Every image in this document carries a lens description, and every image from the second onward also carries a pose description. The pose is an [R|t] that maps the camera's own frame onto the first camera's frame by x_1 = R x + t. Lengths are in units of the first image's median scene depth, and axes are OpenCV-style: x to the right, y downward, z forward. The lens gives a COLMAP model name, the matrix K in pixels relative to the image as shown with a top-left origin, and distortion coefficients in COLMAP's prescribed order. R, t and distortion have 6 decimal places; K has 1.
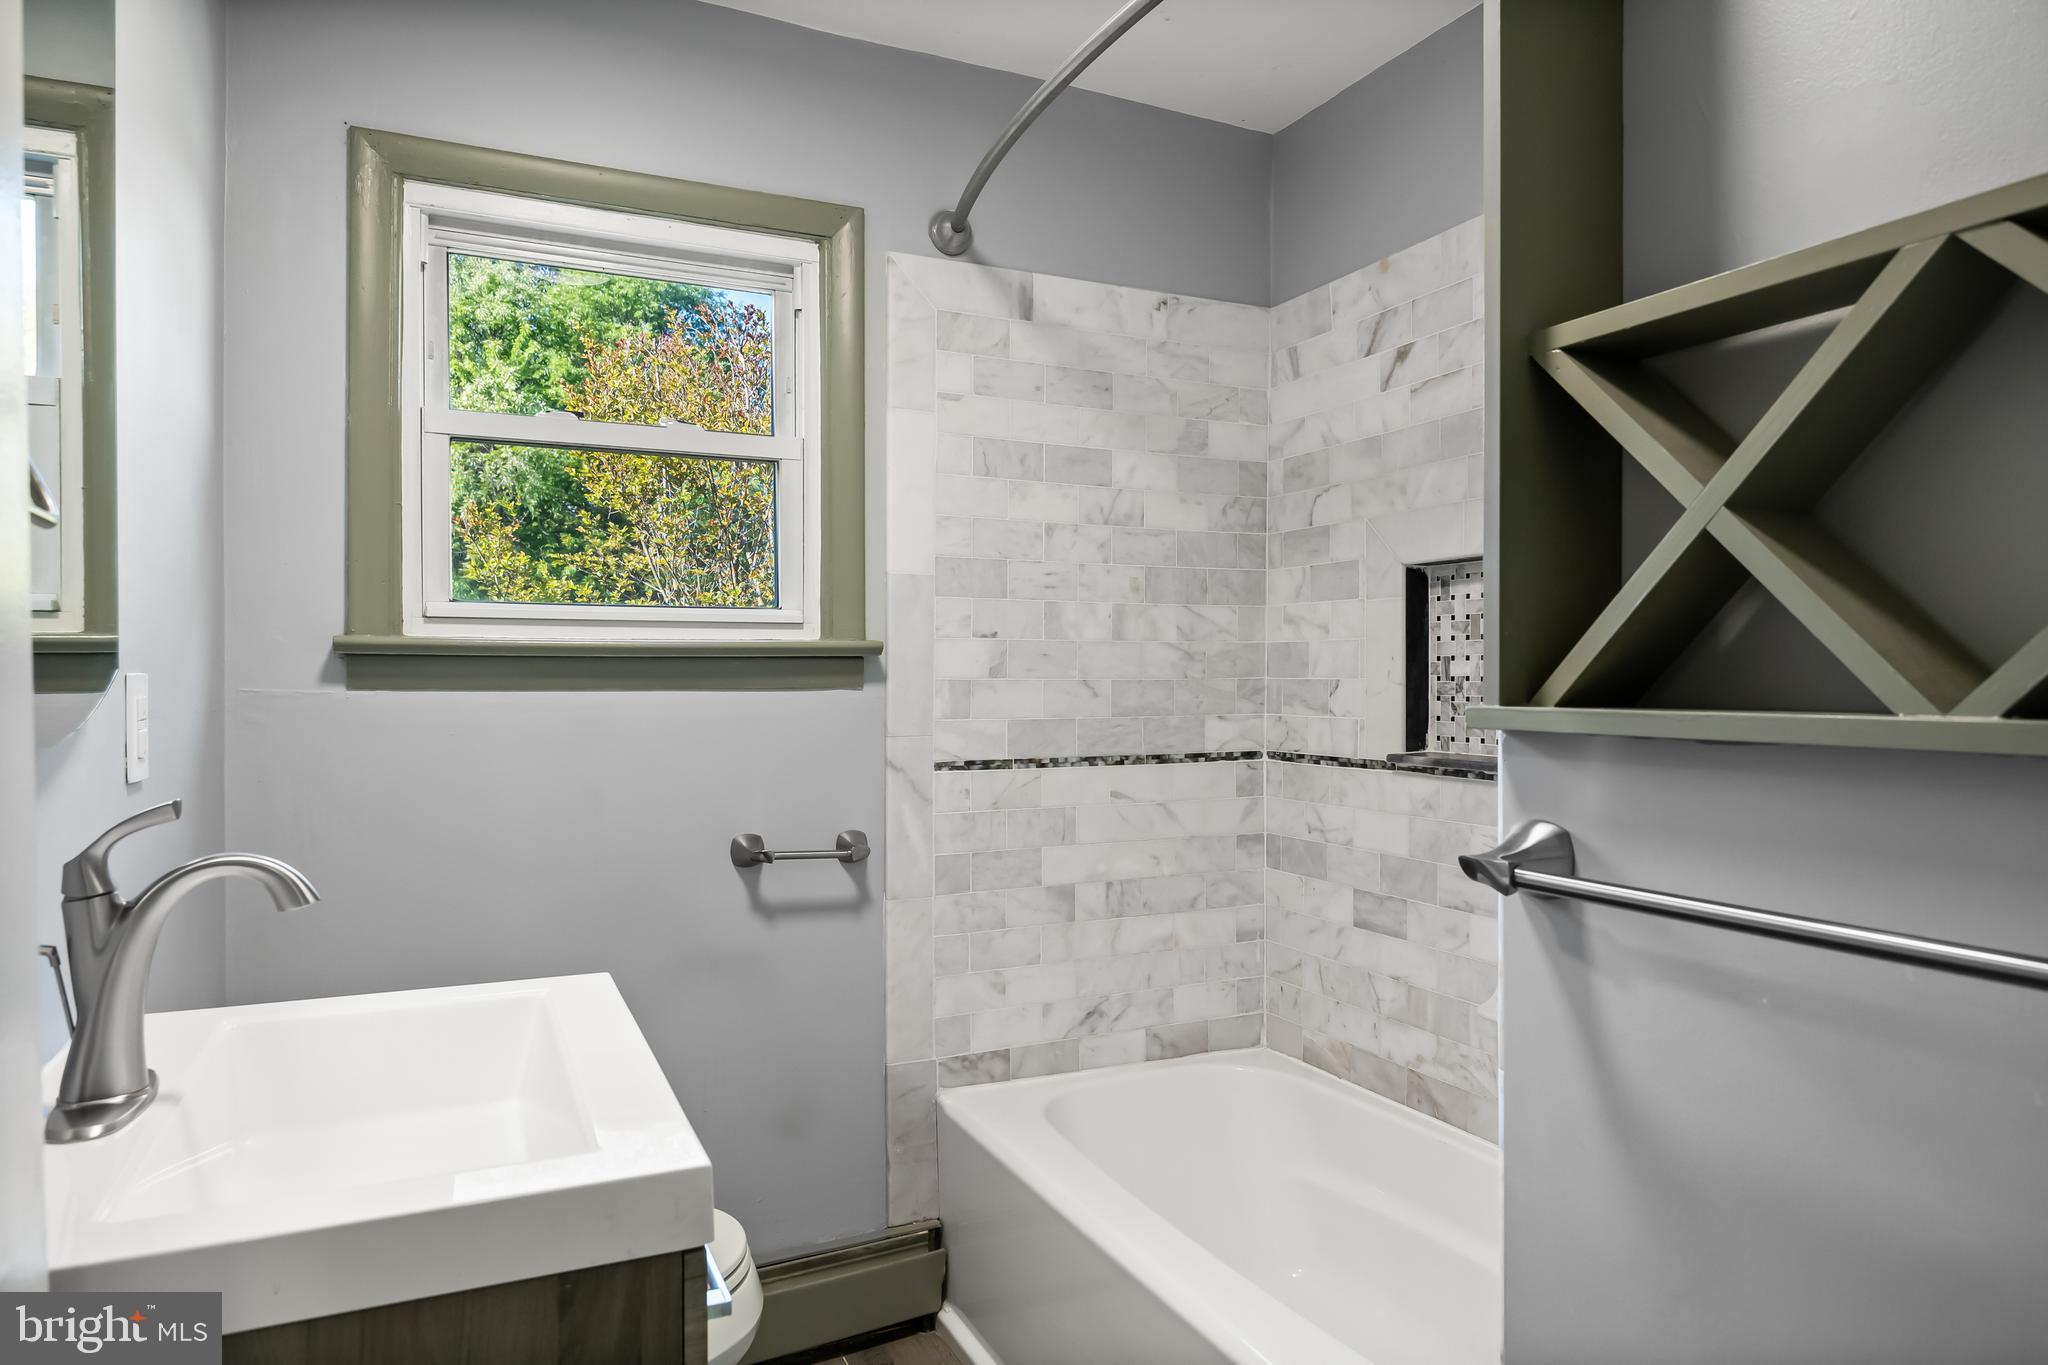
lens RADIAL K [[1181.3, 0, 1021.5], [0, 1181.3, 686.2], [0, 0, 1]] dist [-0.014014, 0.000470]
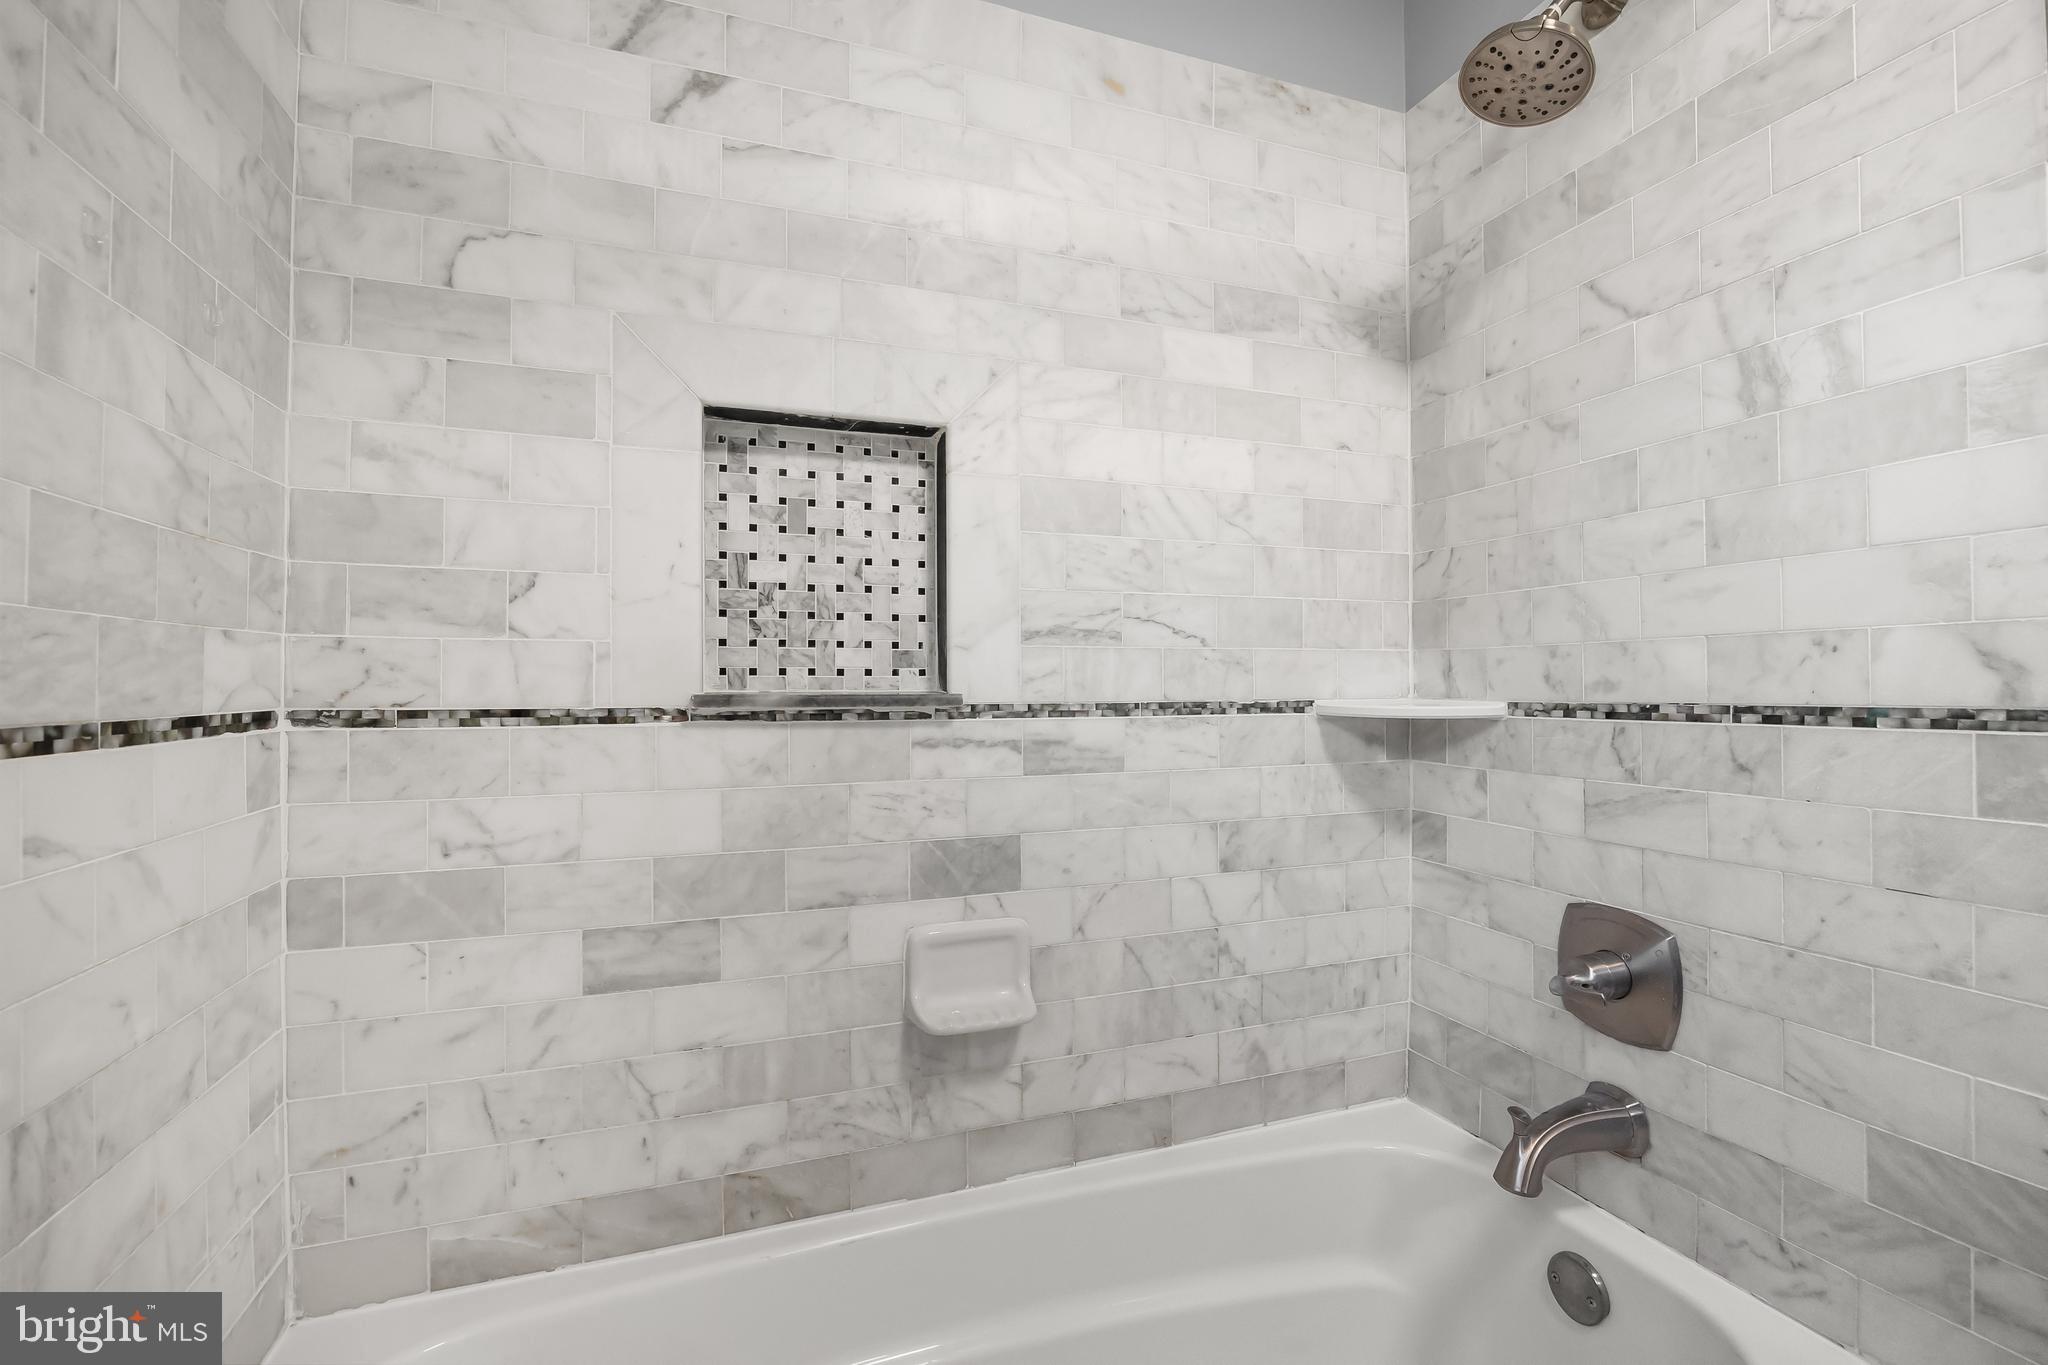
lens RADIAL K [[890.5, 0, 1027.0], [0, 890.5, 676.5], [0, 0, 1]] dist [-0.019794, 0.000907]
pose [[0.096201, 0.010192, 0.995310, -0.131681], [0.001661, 0.999945, -0.010400, 0.048621], [-0.995361, 0.002654, 0.096179, 0.714439]]
